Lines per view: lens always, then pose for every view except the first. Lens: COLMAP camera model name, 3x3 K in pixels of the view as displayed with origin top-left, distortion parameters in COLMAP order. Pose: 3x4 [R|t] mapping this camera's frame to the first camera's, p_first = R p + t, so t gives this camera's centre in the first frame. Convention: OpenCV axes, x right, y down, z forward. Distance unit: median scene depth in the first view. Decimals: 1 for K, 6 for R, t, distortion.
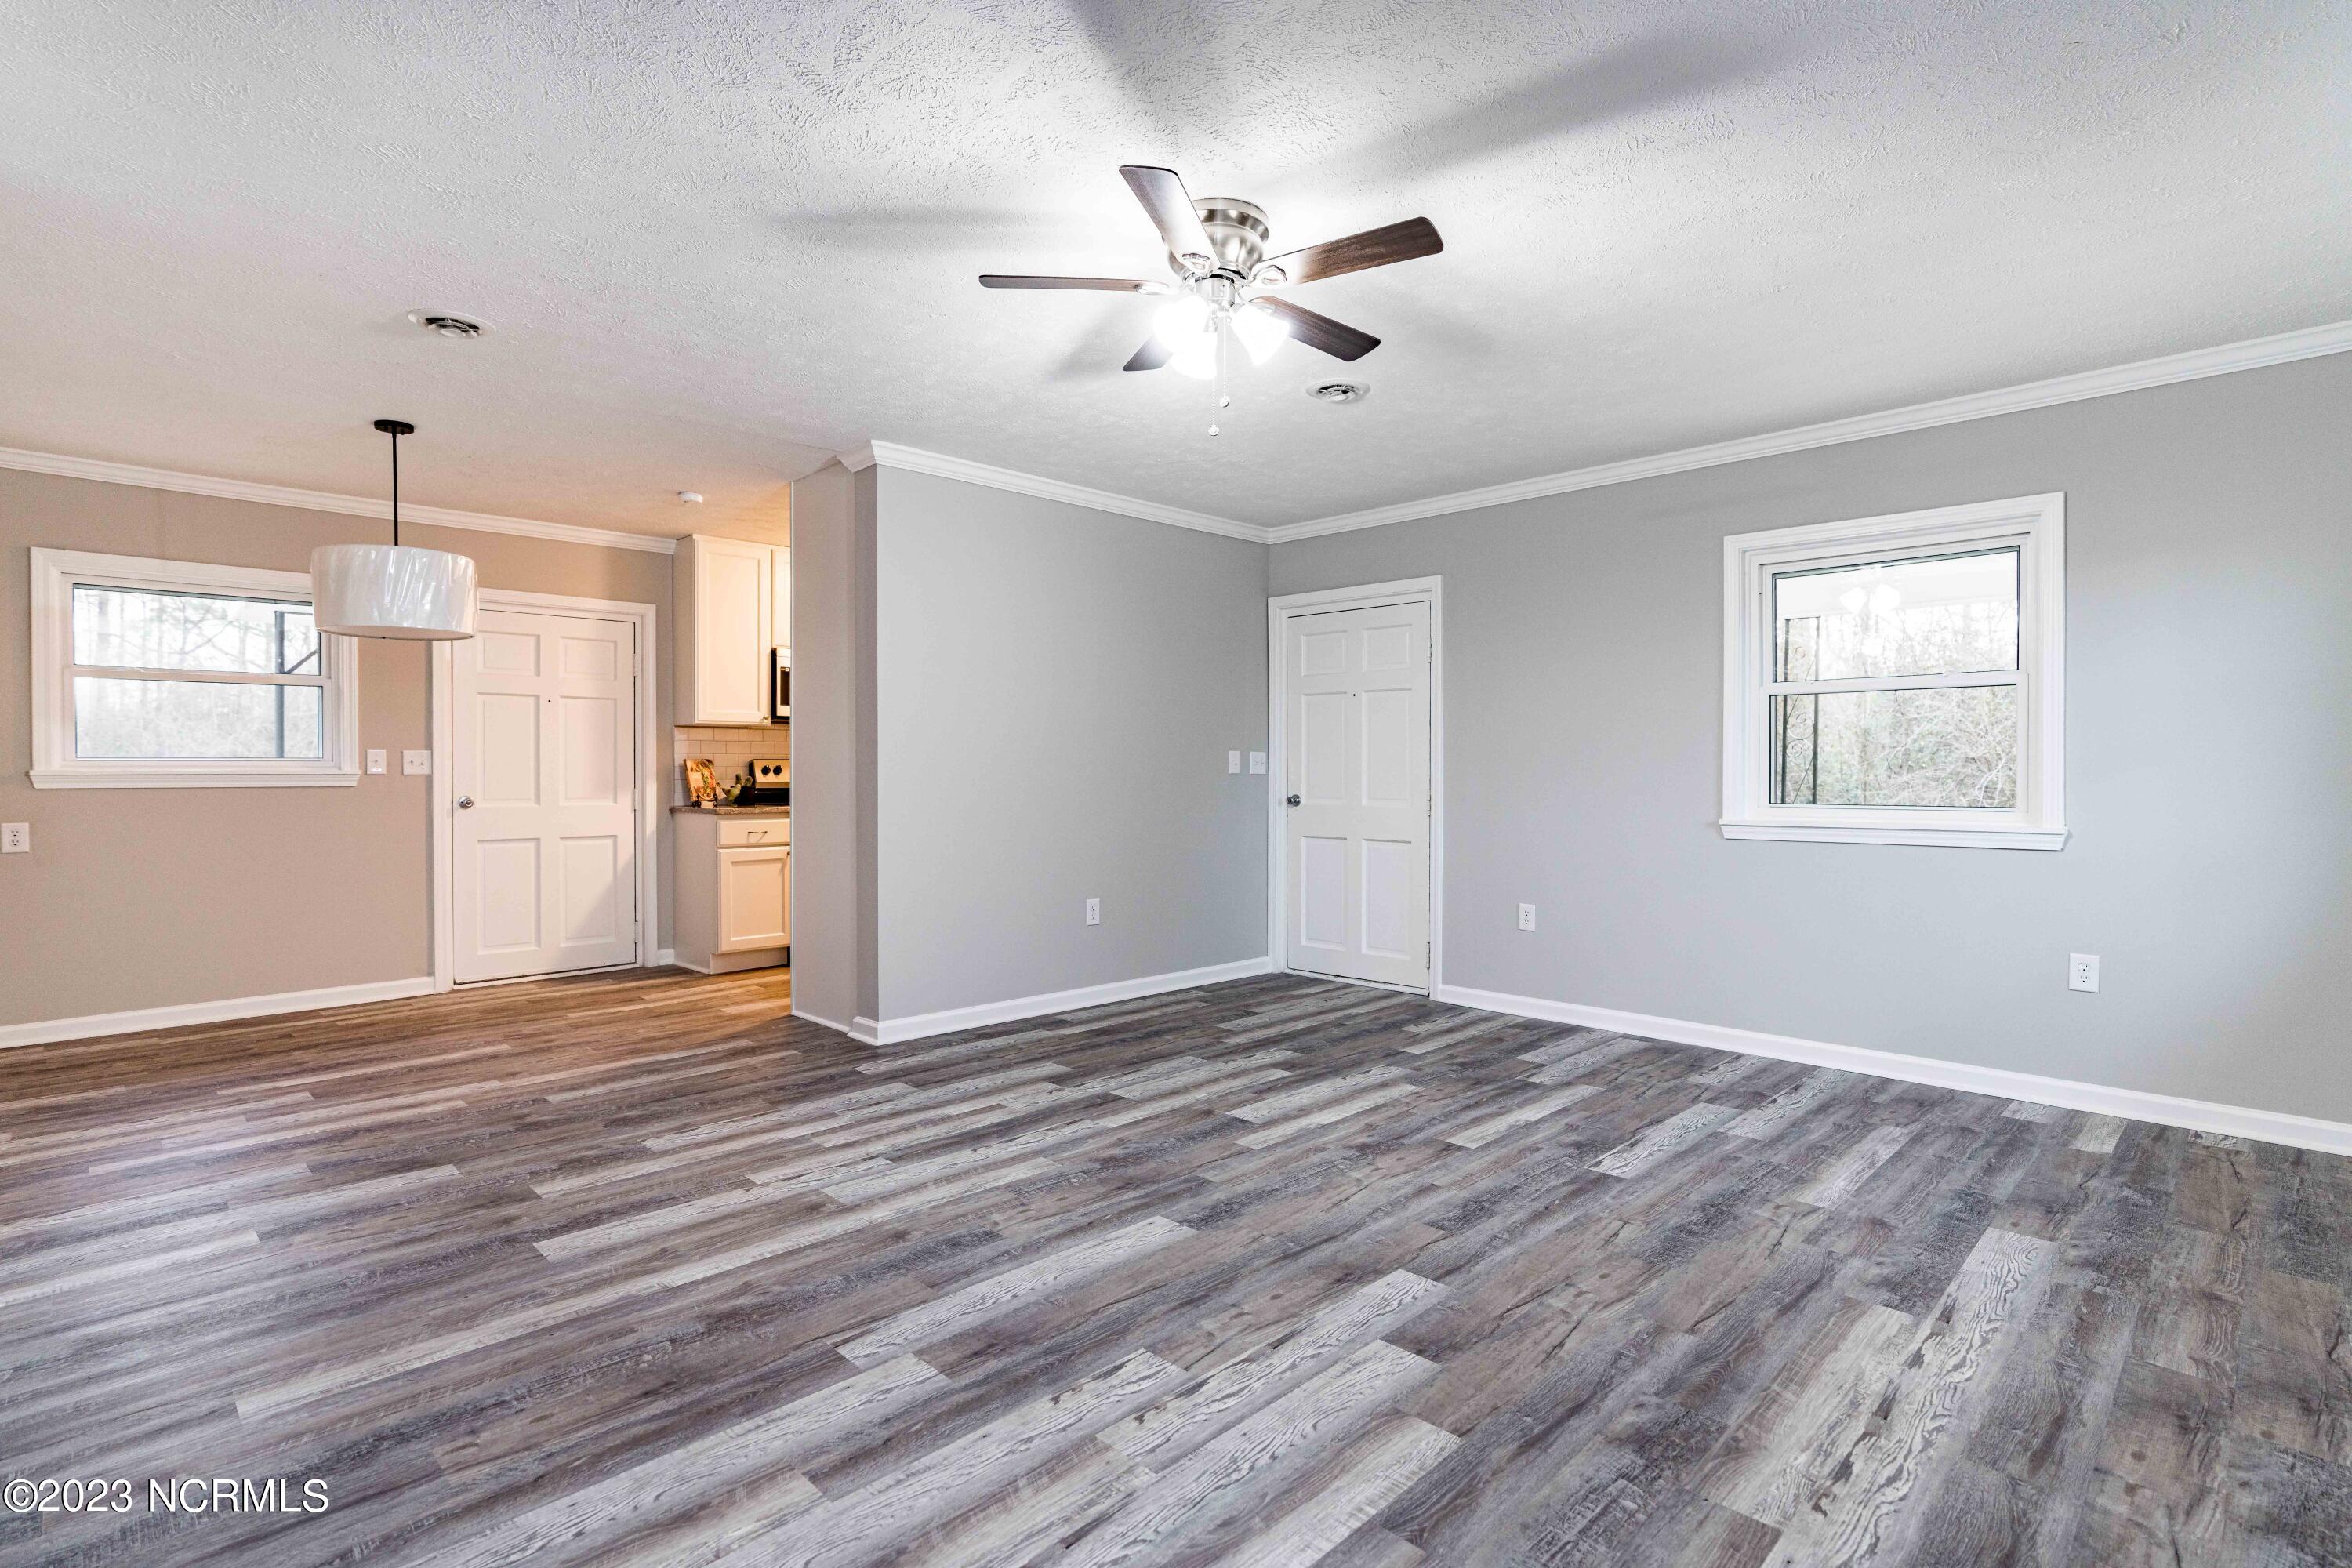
lens RADIAL K [[1132.3, 0, 1176.0], [0, 1132.3, 784.0], [0, 0, 1]] dist [-0.001146, 0.001829]
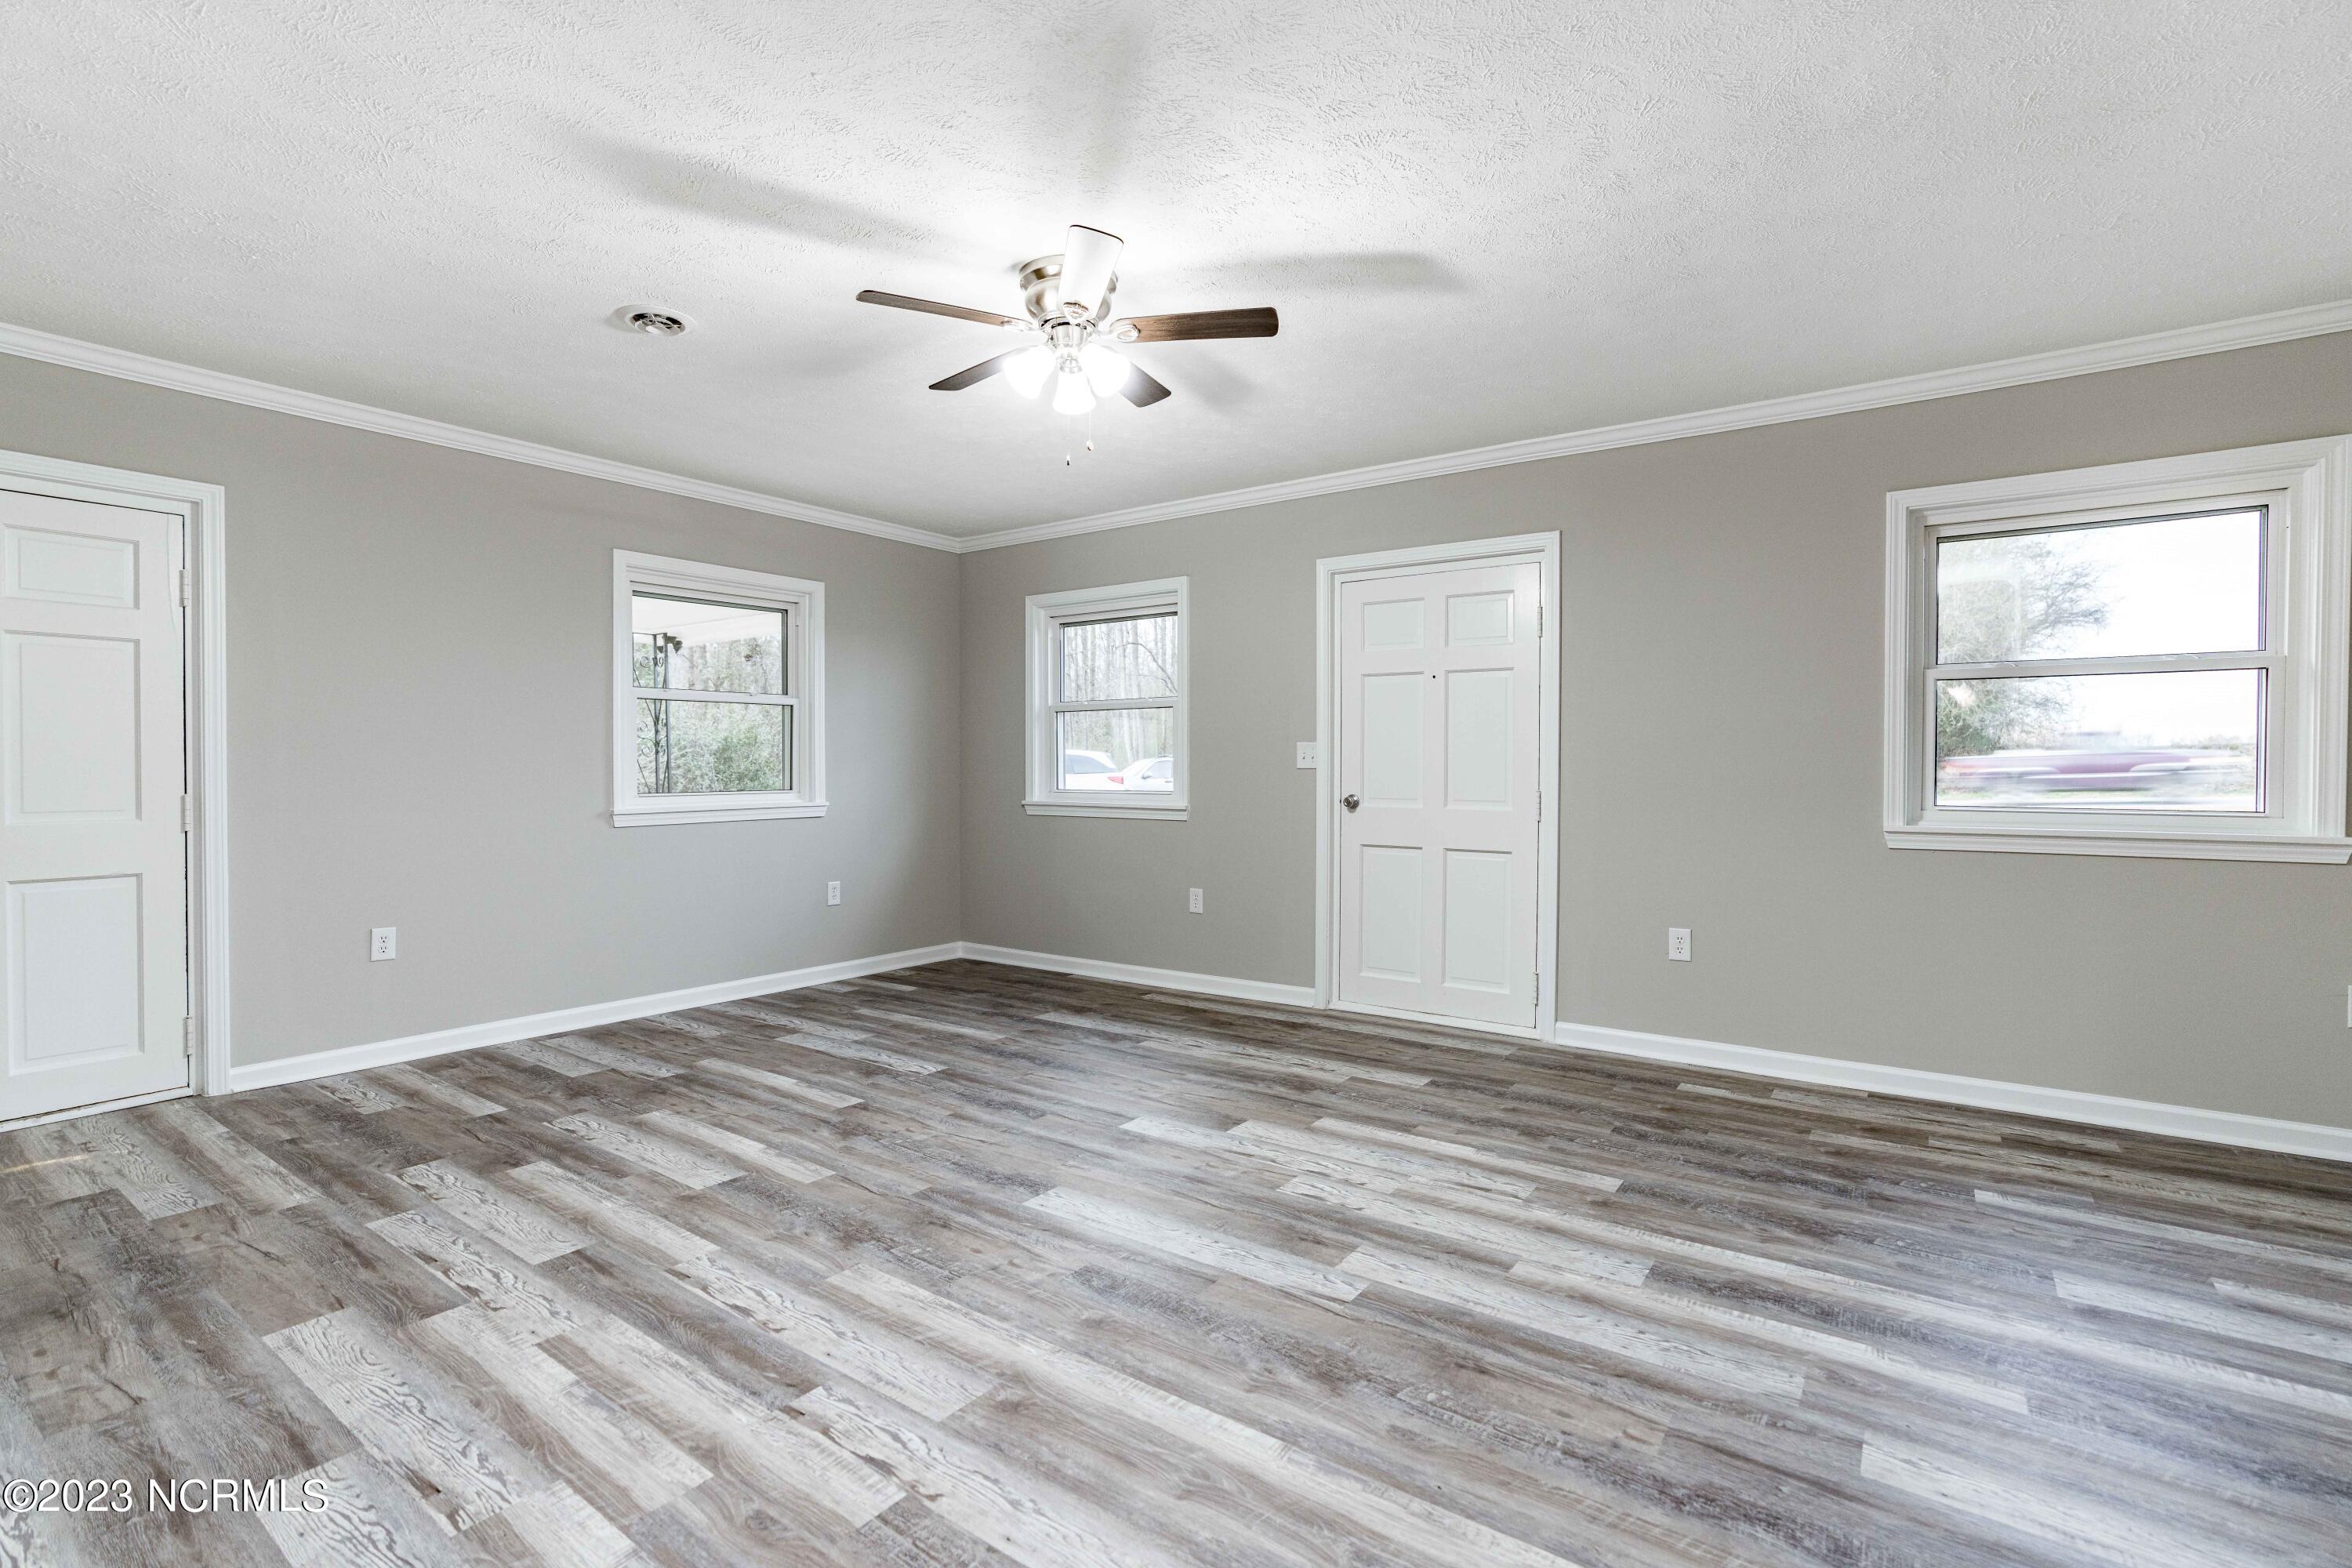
lens RADIAL K [[1060.8, 0, 1176.0], [0, 1060.8, 784.0], [0, 0, 1]] dist [-0.012376, -0.000157]
pose [[-0.172162, -0.011633, 0.985000, -0.923319], [0.003645, 0.999916, 0.012446, -0.006611], [-0.985062, 0.005733, -0.172105, 0.975891]]
